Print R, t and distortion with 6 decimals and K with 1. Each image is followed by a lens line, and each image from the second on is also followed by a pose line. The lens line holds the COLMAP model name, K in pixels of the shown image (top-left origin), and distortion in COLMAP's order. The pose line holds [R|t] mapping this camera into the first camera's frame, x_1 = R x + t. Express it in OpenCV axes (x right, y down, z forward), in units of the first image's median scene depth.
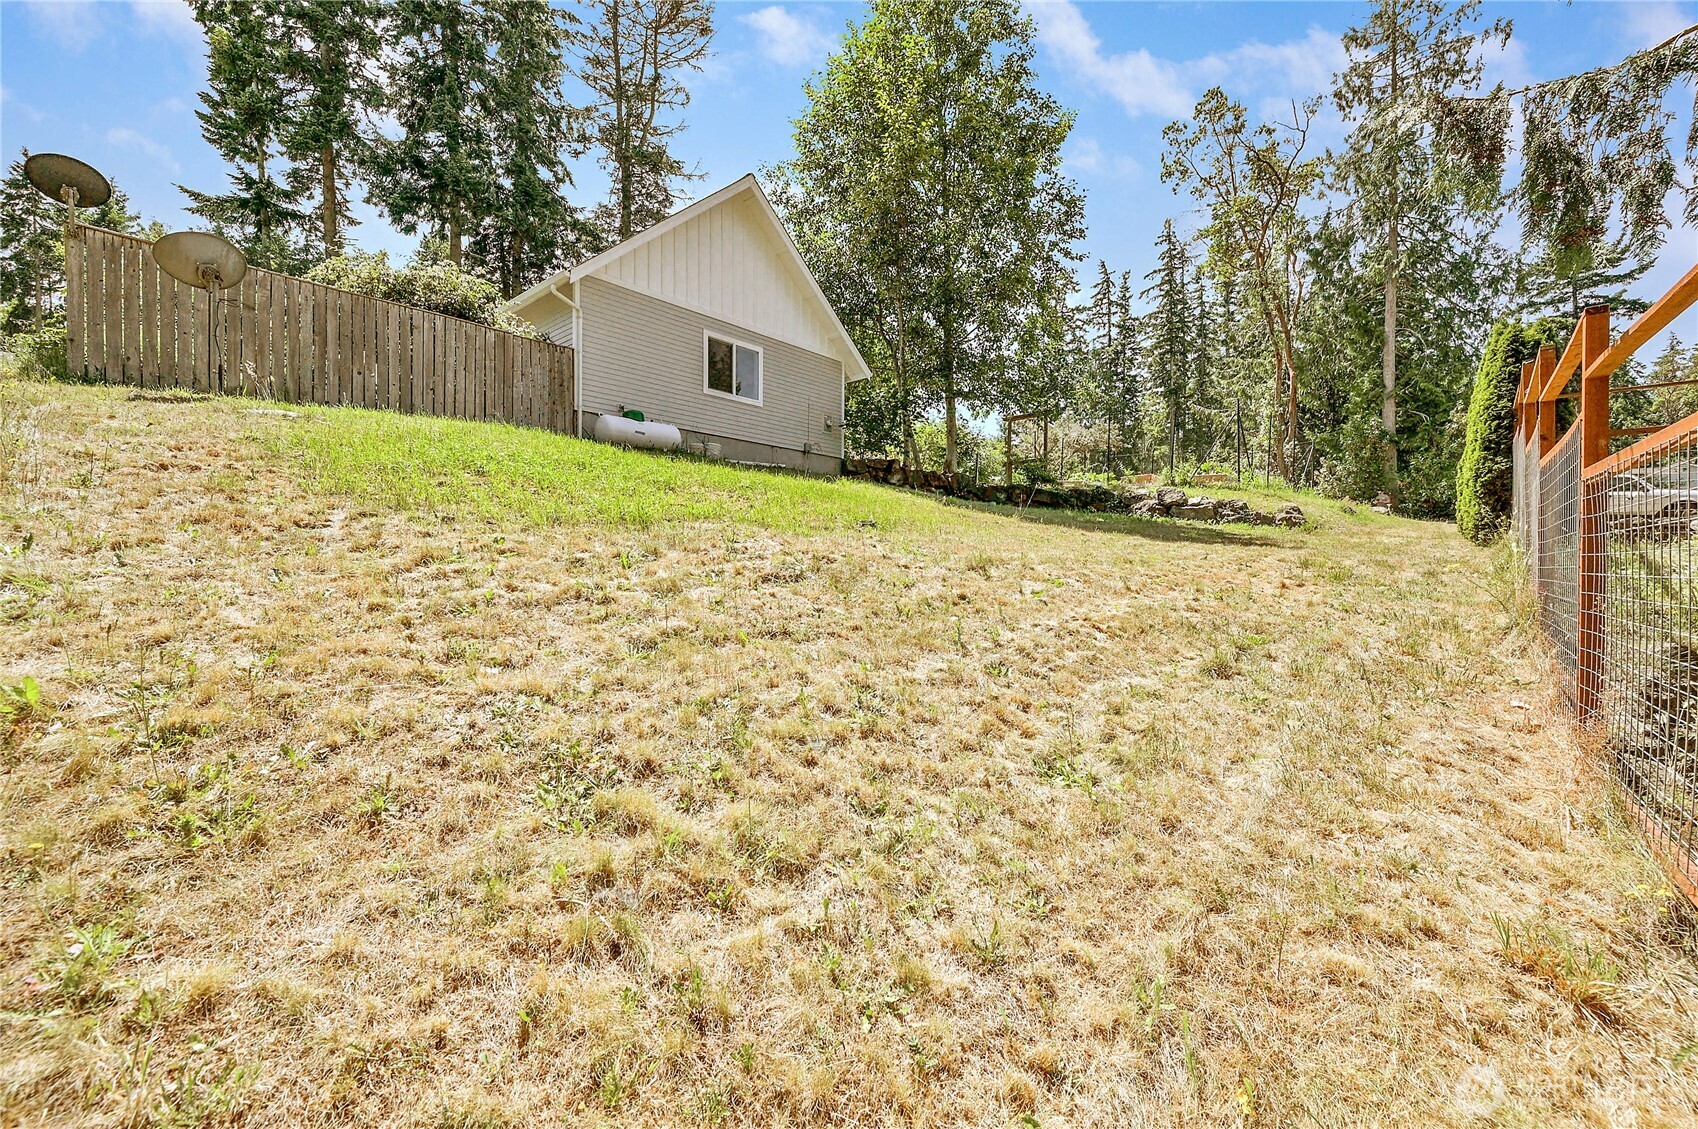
lens RADIAL K [[681.3, 0, 846.5], [0, 681.3, 572.0], [0, 0, 1]] dist [0.000893, 0.000232]
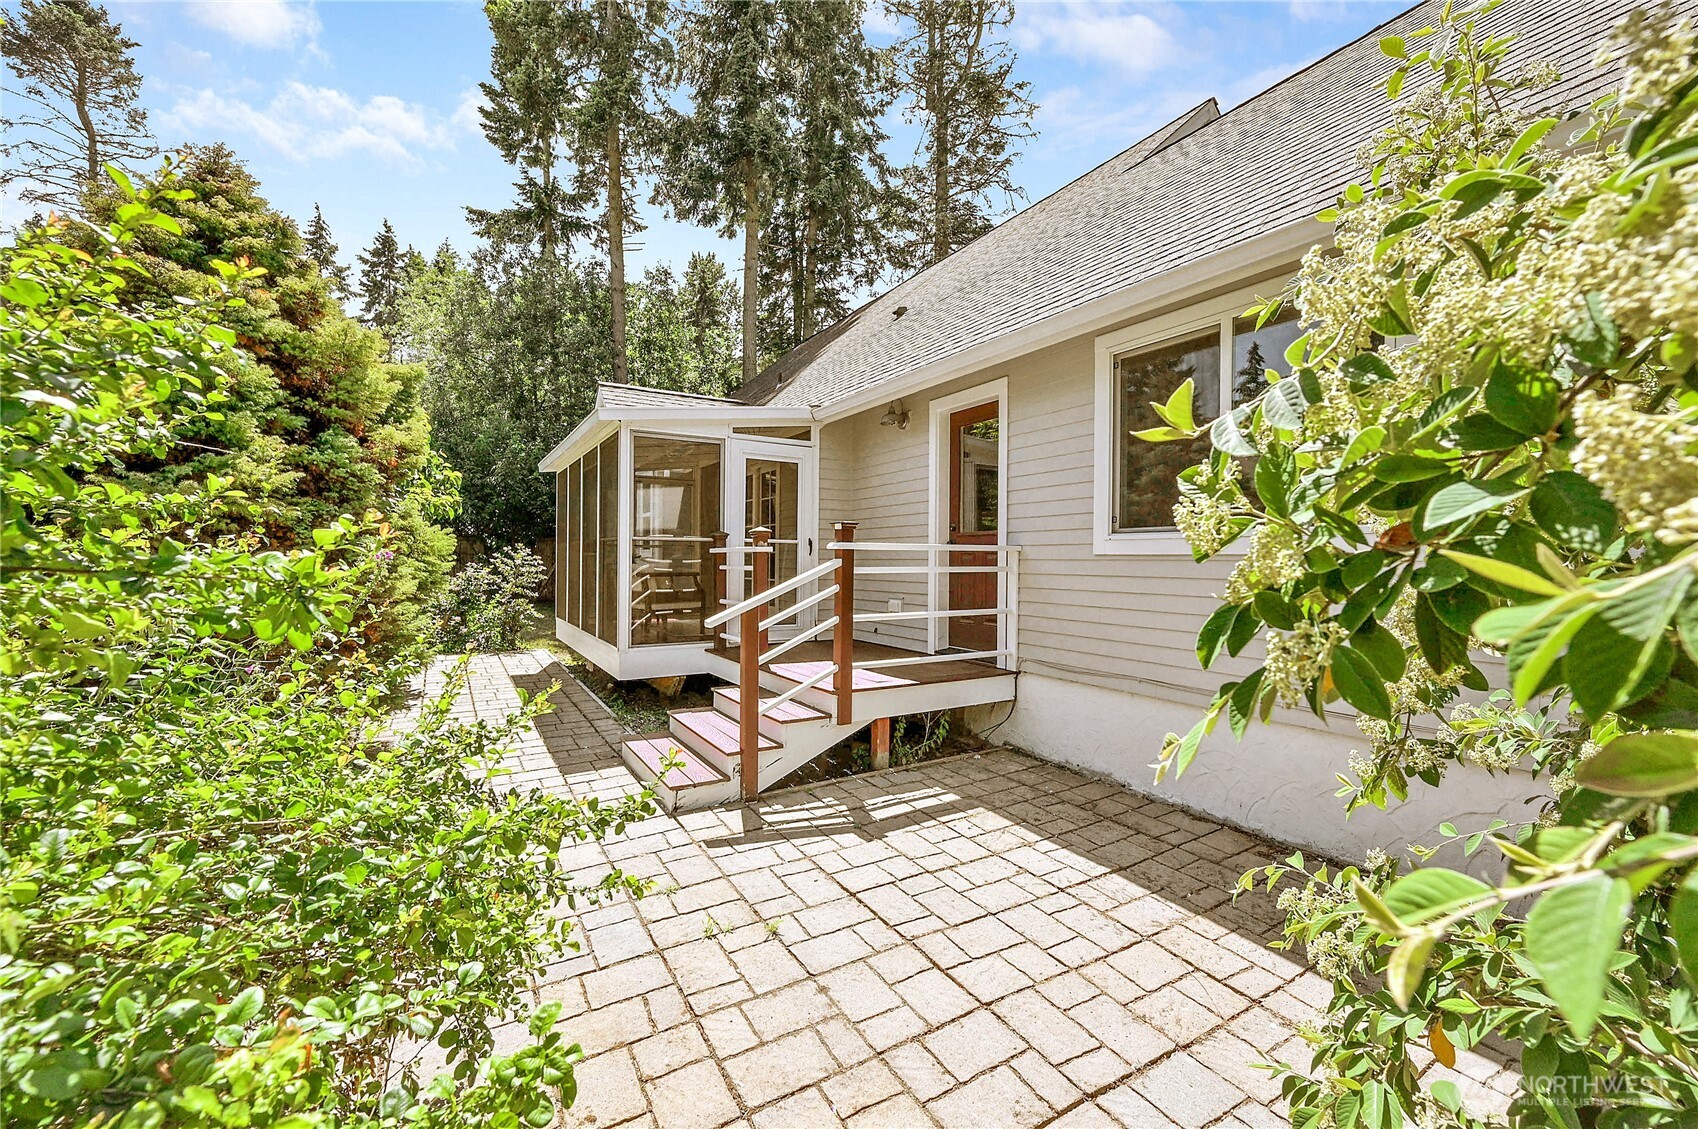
lens RADIAL K [[681.3, 0, 848.9], [0, 681.3, 558.4], [0, 0, 1]] dist [0.000893, 0.000232]
pose [[0.952252, 0.001565, -0.305310, -0.241187], [-0.002205, 0.999996, -0.001753, -0.117052], [0.305306, 0.002343, 0.952251, 0.307818]]
